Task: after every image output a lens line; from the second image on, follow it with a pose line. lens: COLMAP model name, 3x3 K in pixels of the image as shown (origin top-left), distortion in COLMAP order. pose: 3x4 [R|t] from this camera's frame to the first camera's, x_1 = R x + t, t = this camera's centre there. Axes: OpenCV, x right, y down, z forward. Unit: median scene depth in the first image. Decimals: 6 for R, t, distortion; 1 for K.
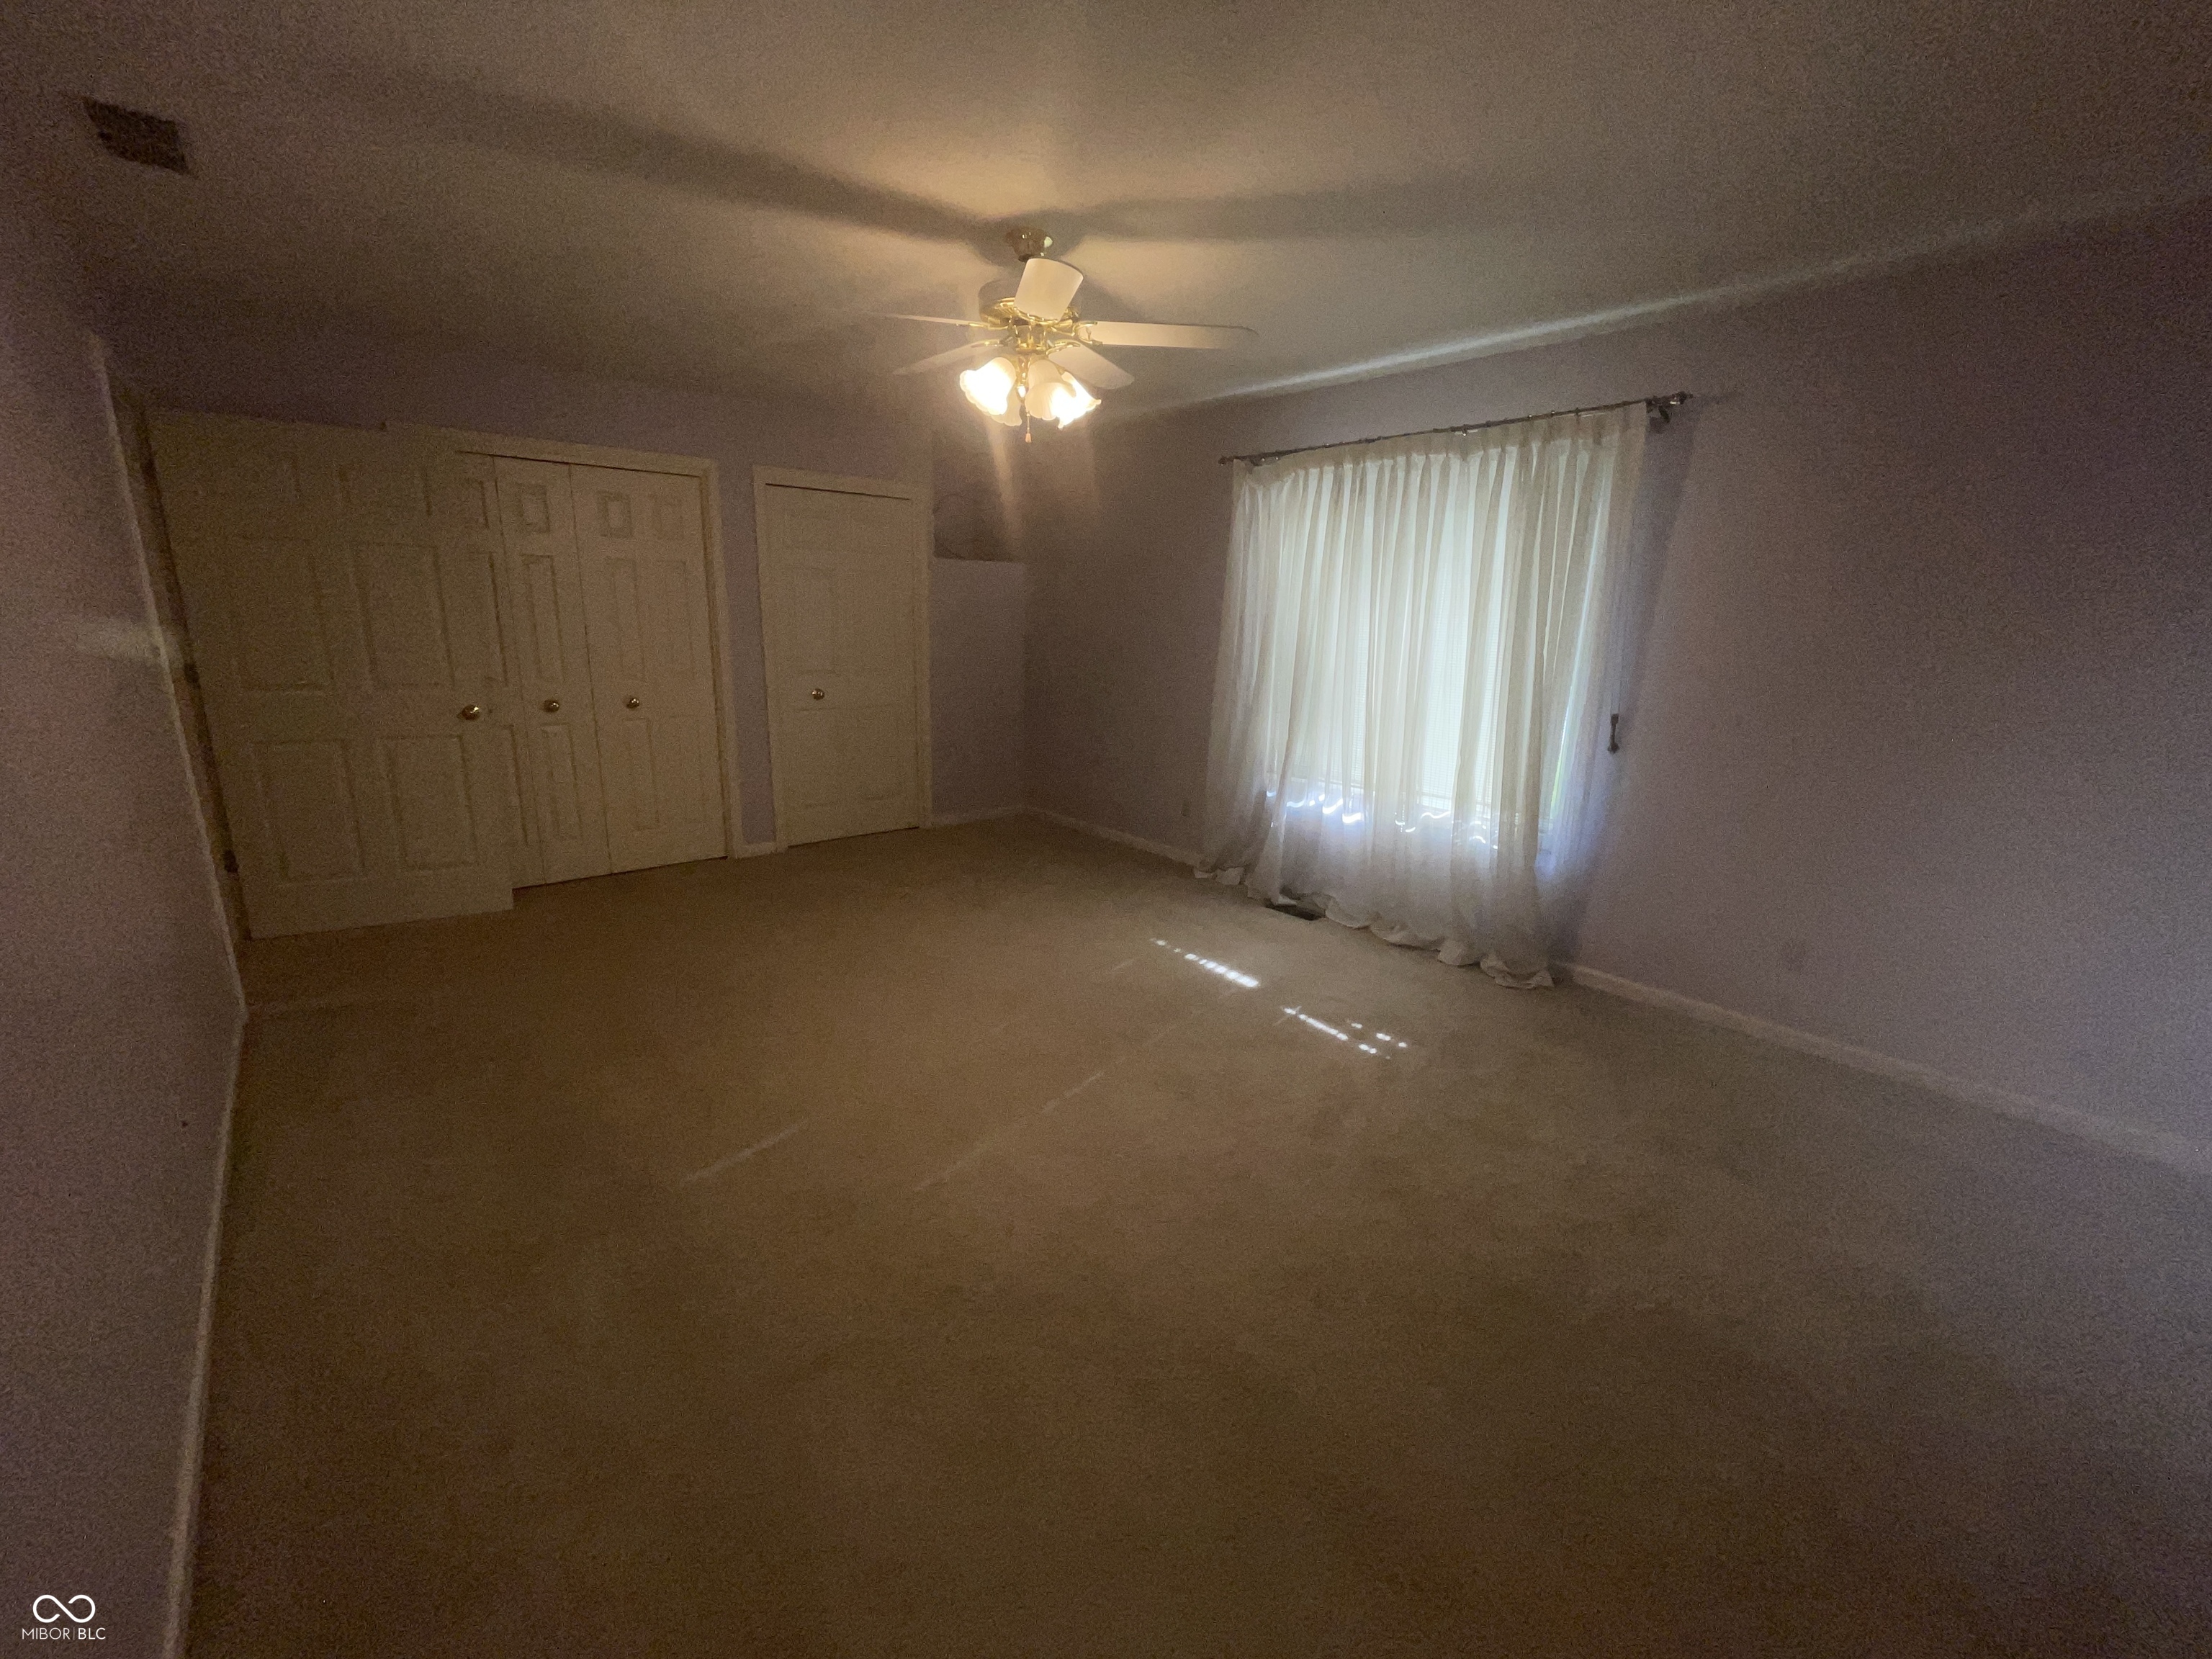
lens RADIAL K [[907.8, 0, 1106.0], [0, 907.8, 829.5], [0, 0, 1]] dist [-0.003830, 0.004846]
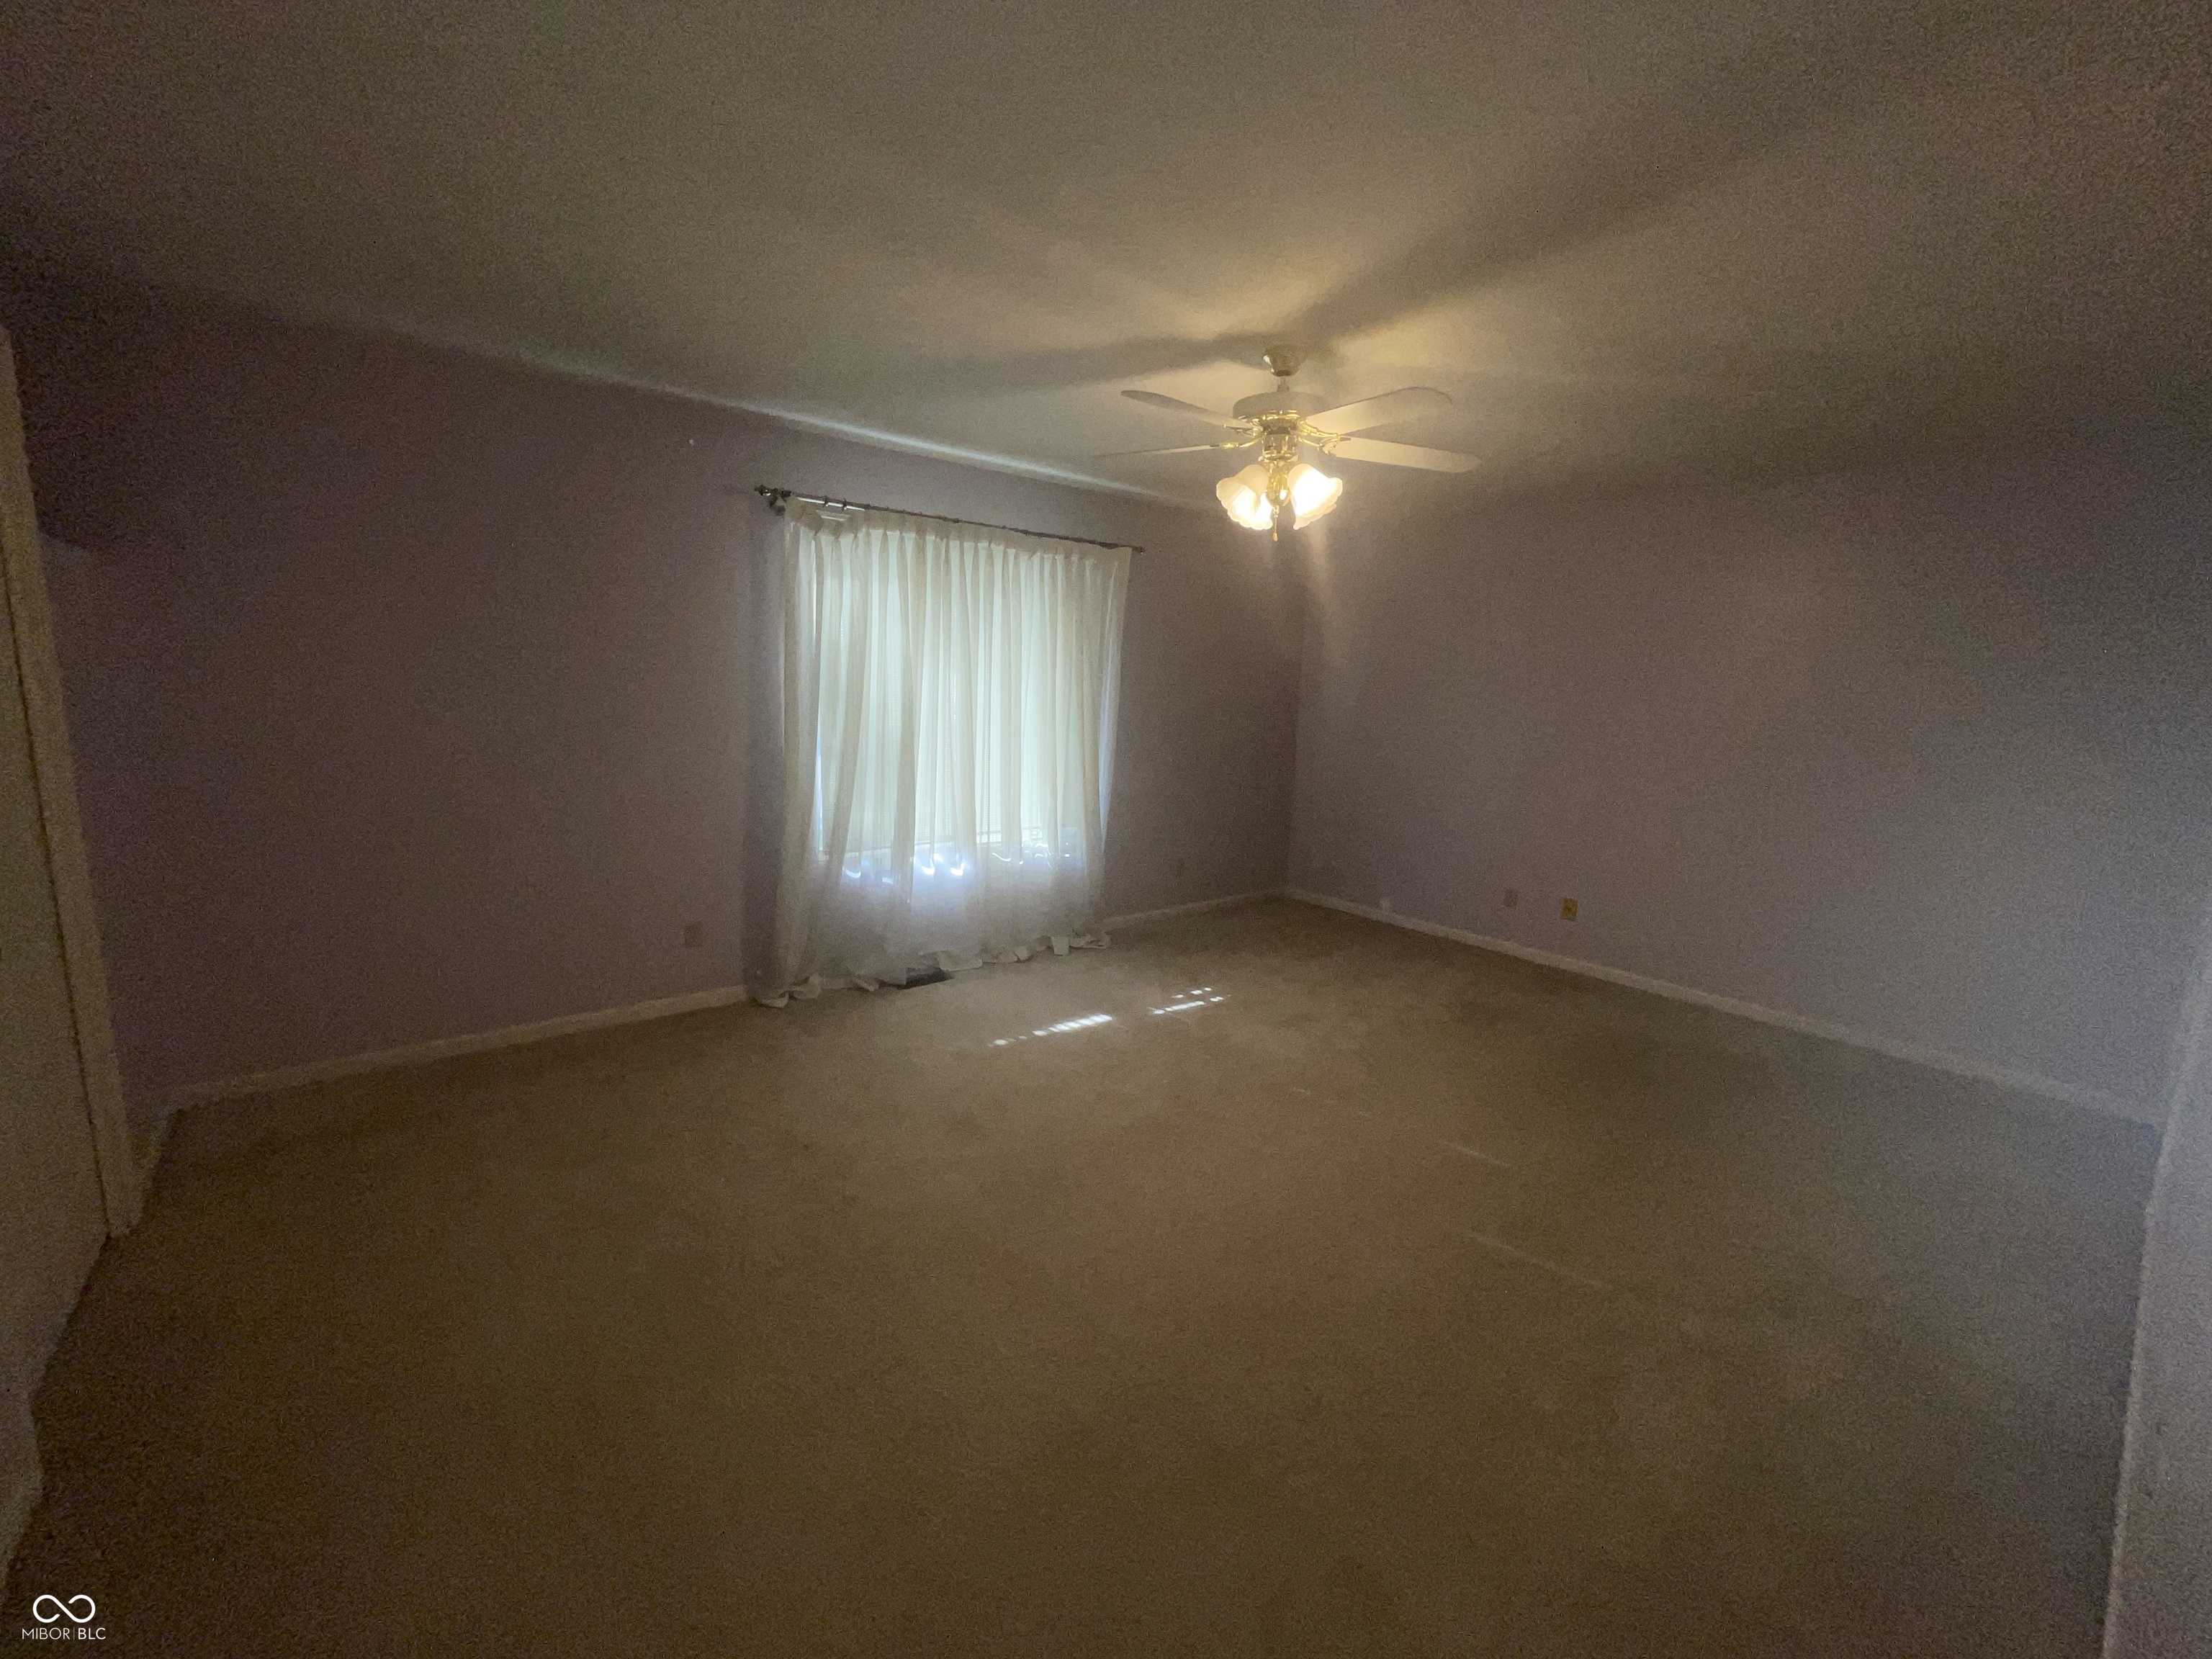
lens RADIAL K [[907.8, 0, 1106.0], [0, 907.8, 829.5], [0, 0, 1]] dist [-0.003830, 0.004846]
pose [[0.025629, -0.188498, 0.981739, -0.848572], [0.201804, 0.962819, 0.179597, -0.239712], [-0.979090, 0.193516, 0.062716, 0.851264]]
